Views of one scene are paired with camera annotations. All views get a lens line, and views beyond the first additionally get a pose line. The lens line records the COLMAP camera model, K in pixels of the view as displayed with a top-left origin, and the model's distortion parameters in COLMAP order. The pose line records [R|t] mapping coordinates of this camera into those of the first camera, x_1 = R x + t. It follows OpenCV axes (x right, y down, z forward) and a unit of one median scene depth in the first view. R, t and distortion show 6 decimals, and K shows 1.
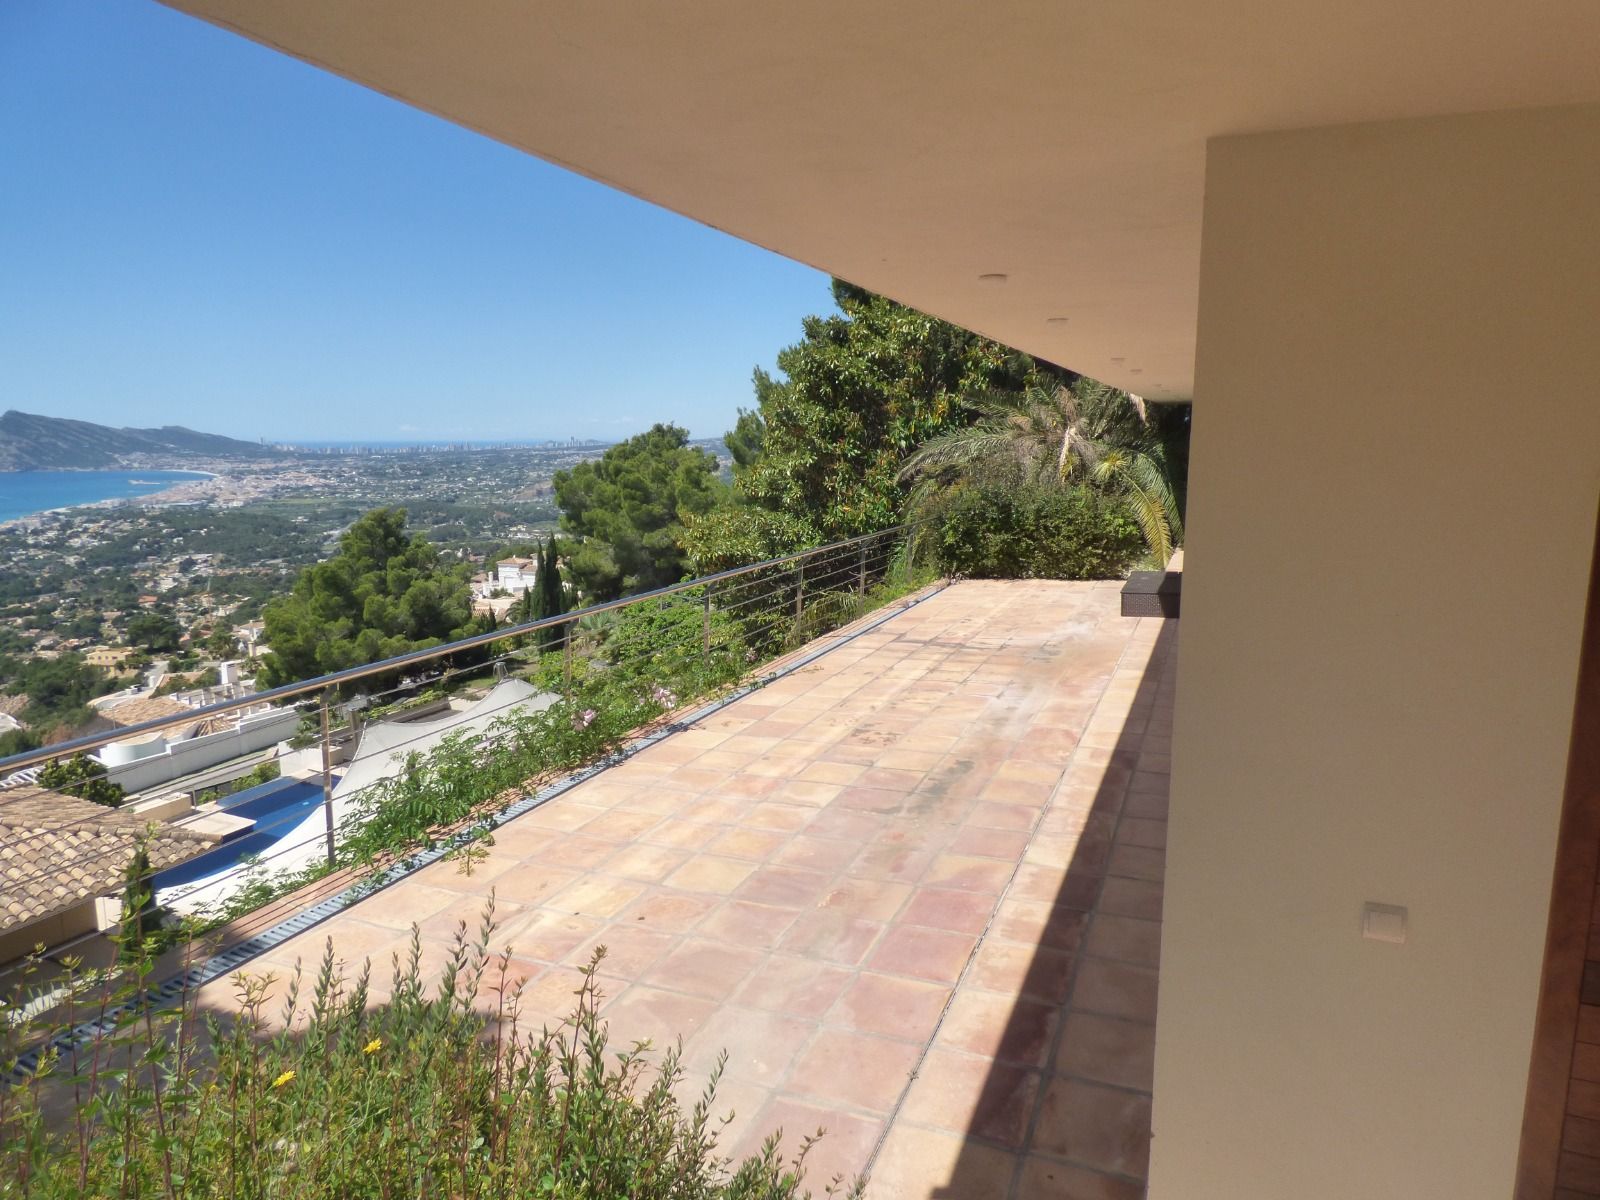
lens RADIAL K [[963.1, 0, 816.2], [0, 963.1, 586.3], [0, 0, 1]] dist [-0.014452, 0.007809]
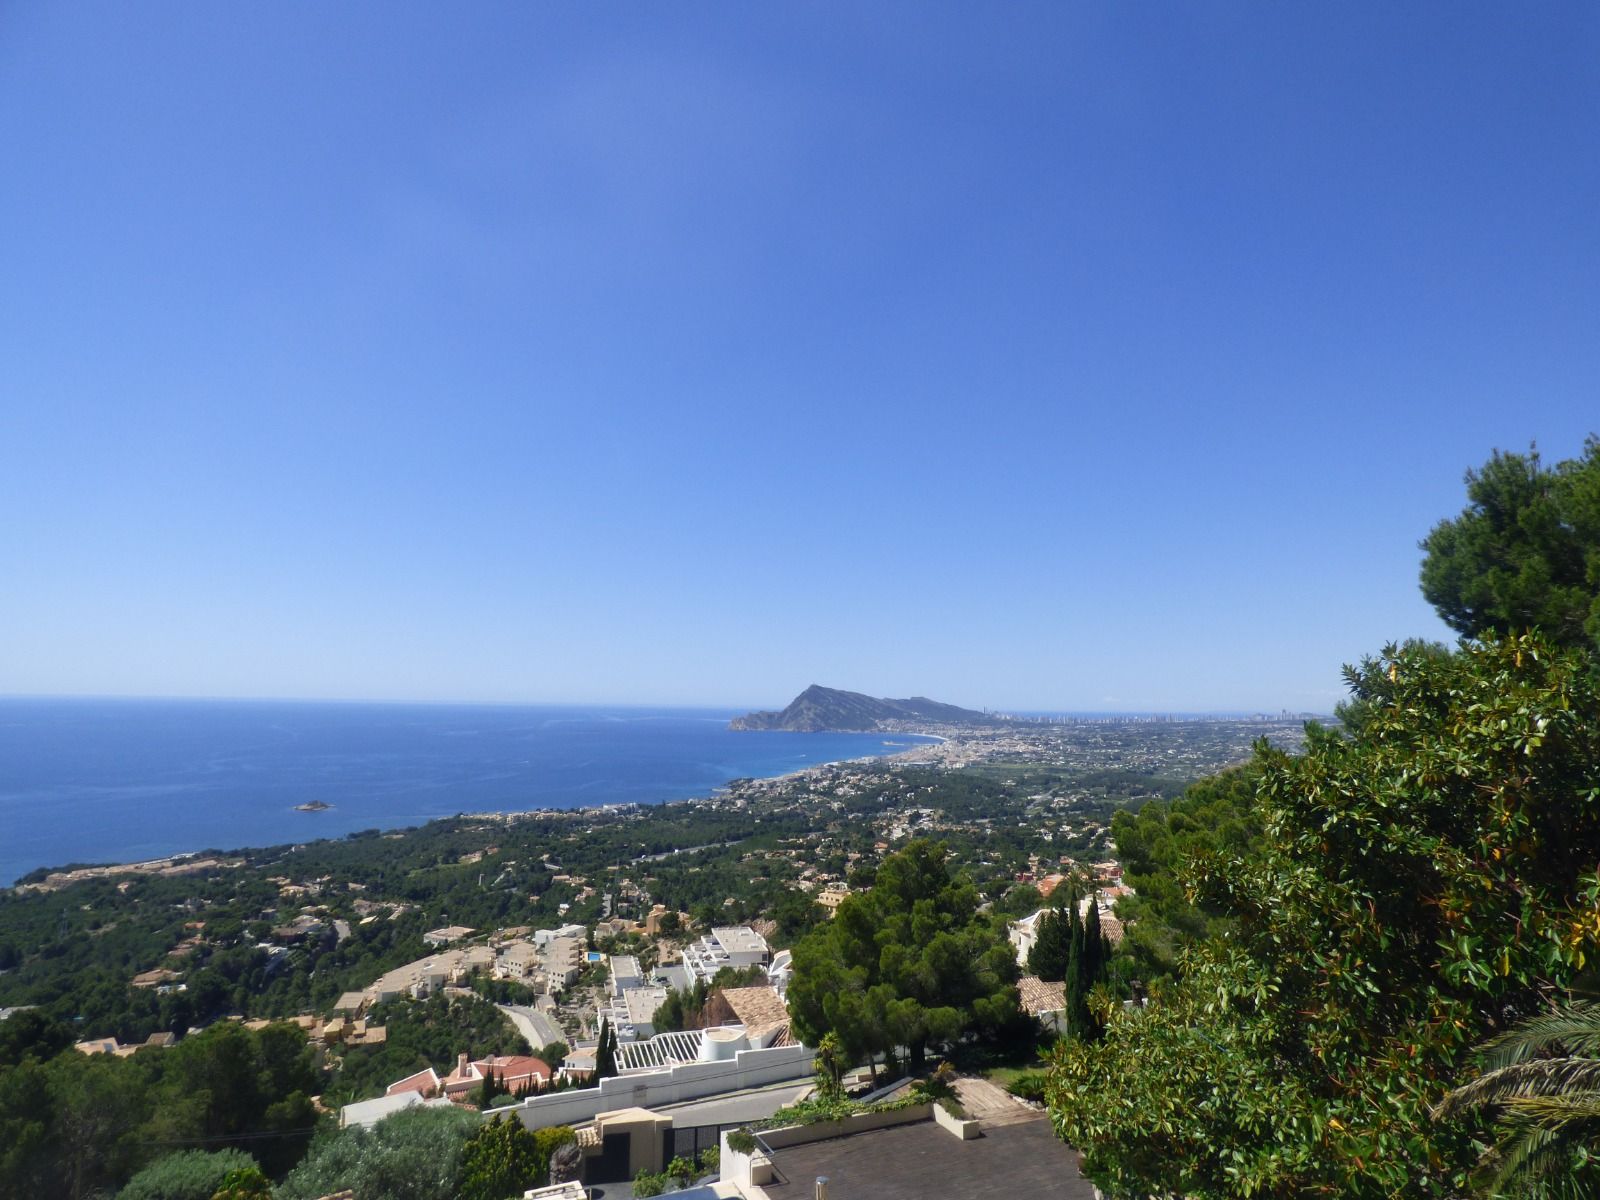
lens RADIAL K [[963.1, 0, 803.6], [0, 963.1, 595.4], [0, 0, 1]] dist [-0.014452, 0.007809]
pose [[0.763244, -0.061485, -0.643178, 0.229732], [-0.114094, 0.966993, -0.227833, -0.301778], [0.635957, 0.247275, 0.731037, 0.716752]]
